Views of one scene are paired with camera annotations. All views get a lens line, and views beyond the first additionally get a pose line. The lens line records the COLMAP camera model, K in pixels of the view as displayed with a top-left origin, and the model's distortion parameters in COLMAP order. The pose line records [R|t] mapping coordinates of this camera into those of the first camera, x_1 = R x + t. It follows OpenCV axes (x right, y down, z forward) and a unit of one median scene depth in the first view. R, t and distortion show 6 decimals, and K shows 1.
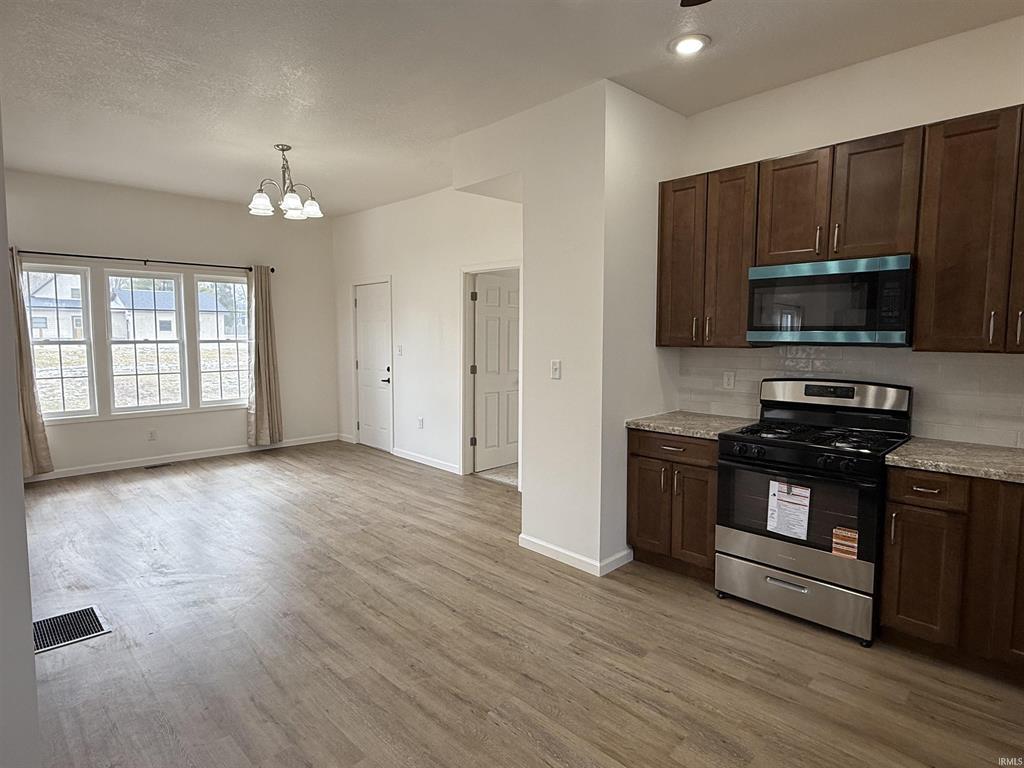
lens RADIAL K [[564.6, 0, 505.8], [0, 564.6, 383.1], [0, 0, 1]] dist [-0.000868, -0.001165]
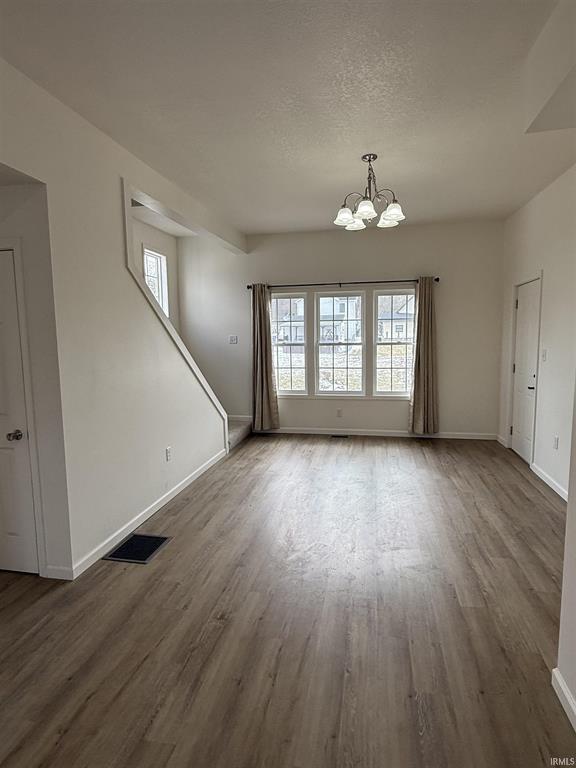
lens RADIAL K [[423.4, 0, 294.5], [0, 423.4, 382.8], [0, 0, 1]] dist [-0.000868, -0.001165]
pose [[0.575280, 0.080643, -0.813972, 0.144905], [-0.058610, 0.996634, 0.057317, -0.034344], [0.815854, 0.014734, 0.578070, 0.344251]]
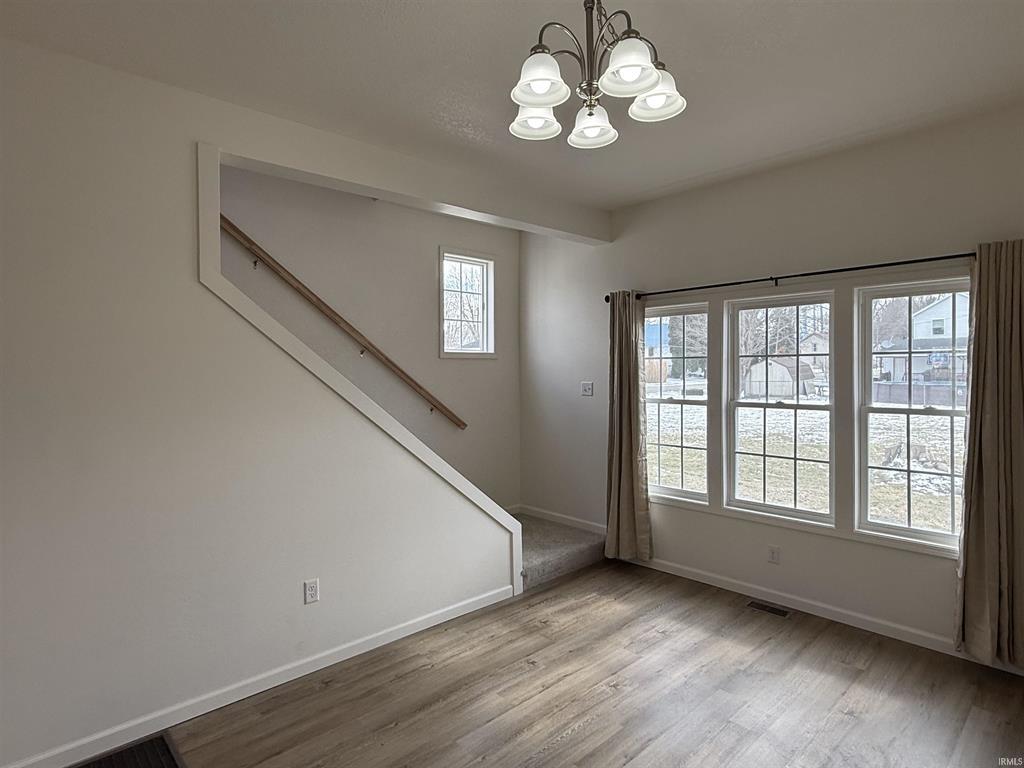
lens RADIAL K [[564.6, 0, 507.2], [0, 564.6, 378.5], [0, 0, 1]] dist [-0.000868, -0.001165]
pose [[-0.024150, 0.009968, -0.999659, 0.005182], [-0.086056, 0.996218, 0.012013, -0.090462], [0.995998, 0.086316, -0.023201, 0.752894]]
